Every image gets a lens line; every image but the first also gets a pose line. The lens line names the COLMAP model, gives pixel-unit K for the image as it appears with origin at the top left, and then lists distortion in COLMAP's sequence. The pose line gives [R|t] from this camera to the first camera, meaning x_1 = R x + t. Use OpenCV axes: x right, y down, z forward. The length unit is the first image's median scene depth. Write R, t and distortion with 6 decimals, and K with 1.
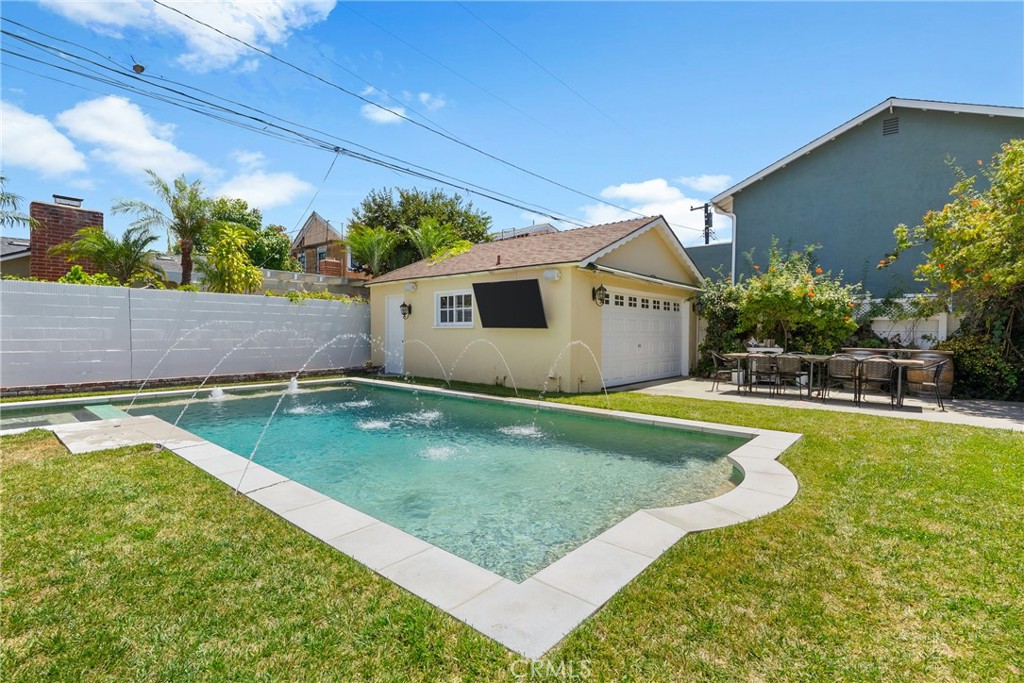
lens RADIAL K [[490.2, 0, 507.8], [0, 490.2, 348.1], [0, 0, 1]] dist [0.000413, -0.000241]
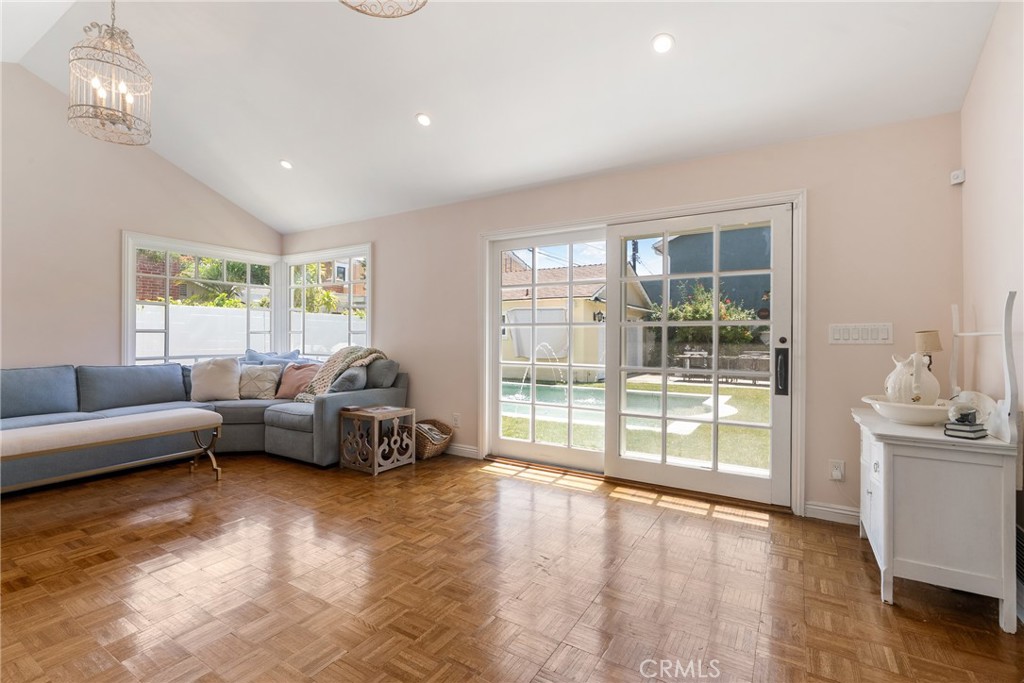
lens RADIAL K [[465.3, 0, 516.8], [0, 465.3, 336.7], [0, 0, 1]] dist [0.000435, 0.000256]
pose [[0.987149, -0.001674, 0.159792, -0.248683], [0.007635, 0.999297, -0.036697, 0.001797], [-0.159618, 0.037446, 0.986468, -0.320536]]
